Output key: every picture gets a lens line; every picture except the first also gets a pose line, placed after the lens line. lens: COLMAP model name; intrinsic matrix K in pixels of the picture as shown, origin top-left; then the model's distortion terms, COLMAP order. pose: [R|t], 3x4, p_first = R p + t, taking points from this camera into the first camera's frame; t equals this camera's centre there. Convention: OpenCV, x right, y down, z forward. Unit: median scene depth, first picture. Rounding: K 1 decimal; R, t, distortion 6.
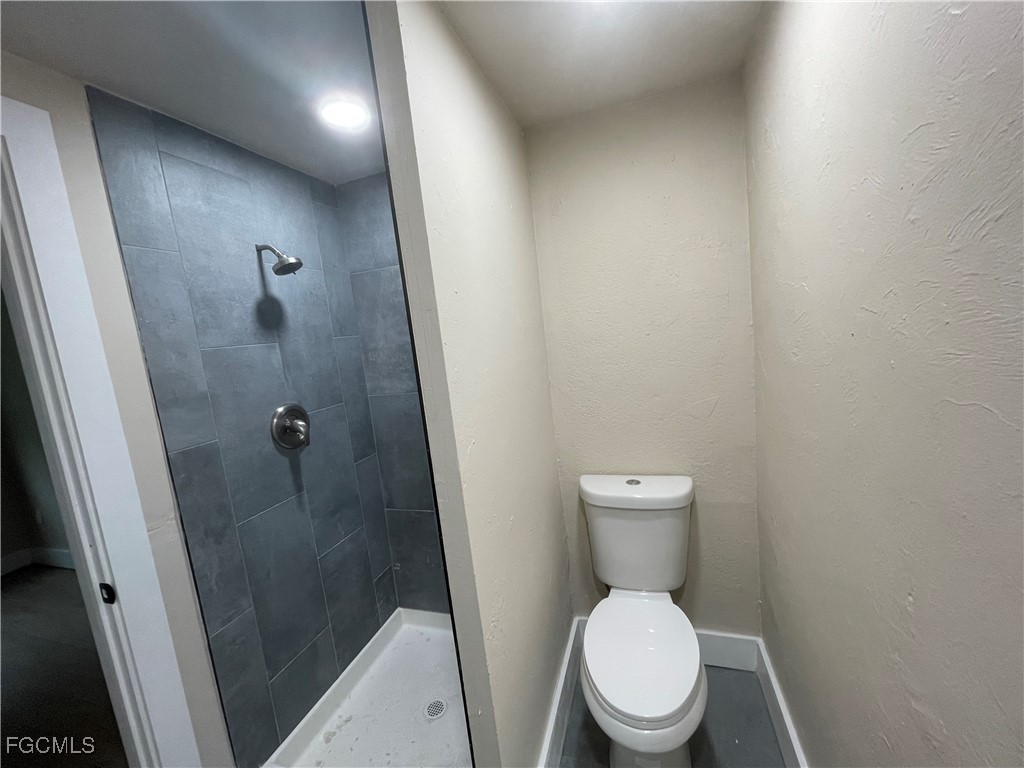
lens RADIAL K [[413.8, 0, 506.2], [0, 413.8, 383.7], [0, 0, 1]] dist [-0.001337, 0.006585]
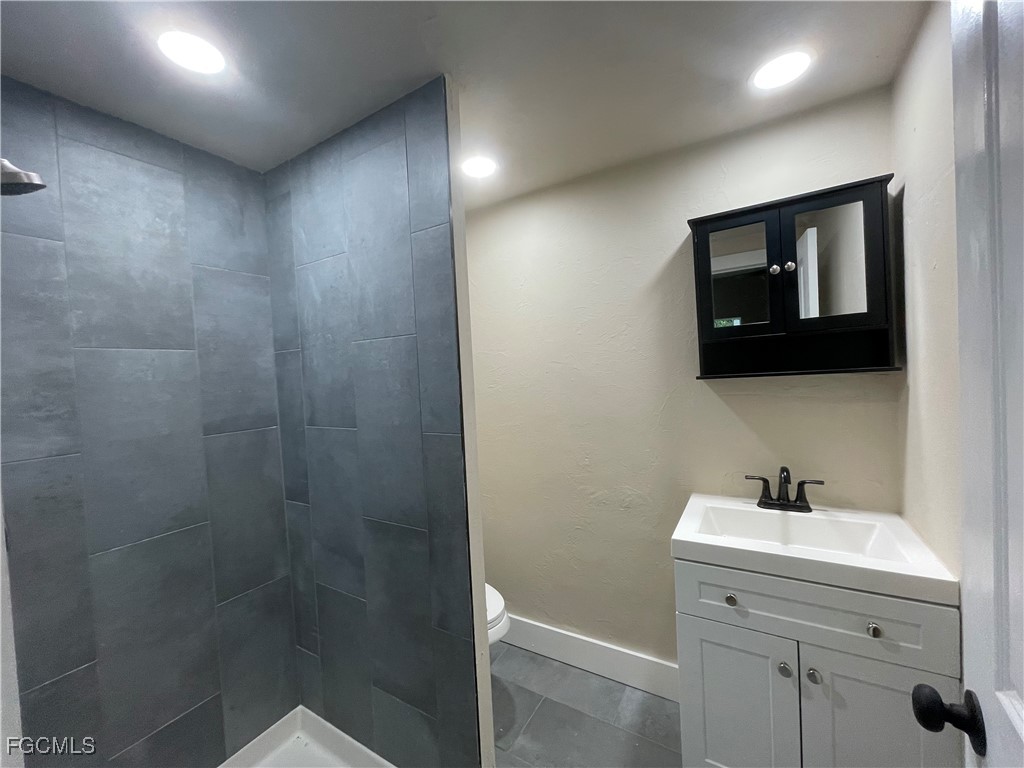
lens RADIAL K [[413.0, 0, 507.3], [0, 413.0, 386.1], [0, 0, 1]] dist [-0.003682, 0.002950]
pose [[0.232952, 0.073530, 0.969704, -0.831054], [0.146023, 0.983188, -0.109631, 0.102328], [-0.961463, 0.167138, 0.218299, 0.333309]]
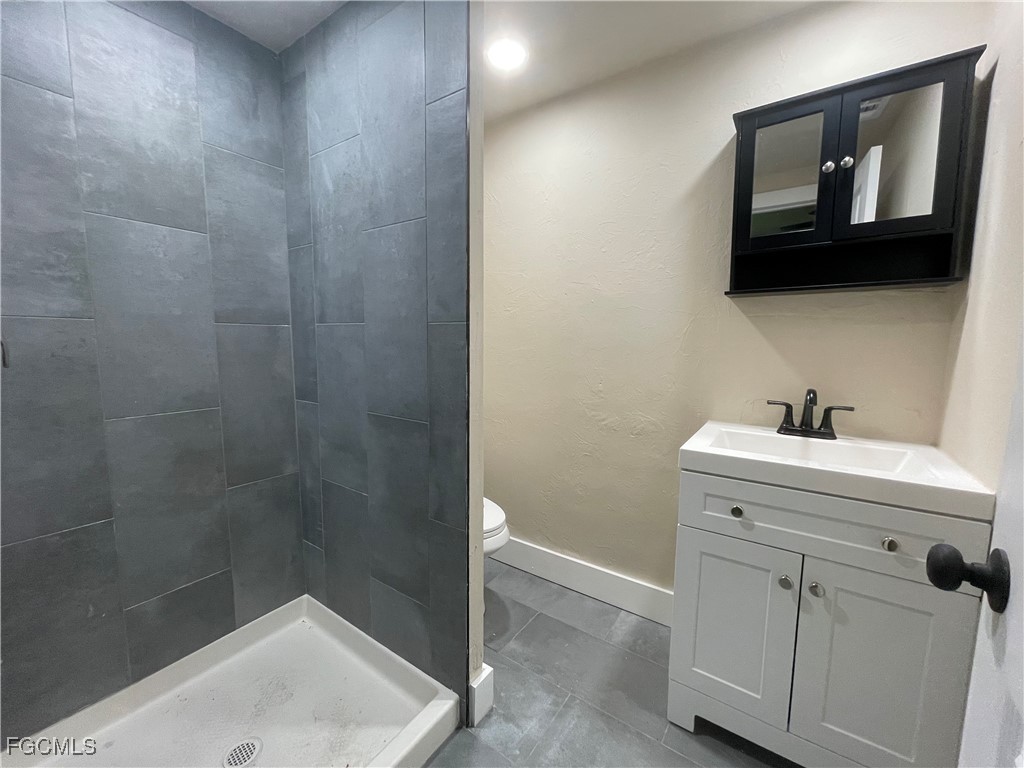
lens RADIAL K [[412.1, 0, 507.5], [0, 412.1, 386.3], [0, 0, 1]] dist [-0.000220, 0.000287]
pose [[0.286230, 0.010559, 0.958103, -0.782754], [0.077258, 0.996429, -0.034061, 0.236061], [-0.955041, 0.083771, 0.284392, 0.329098]]
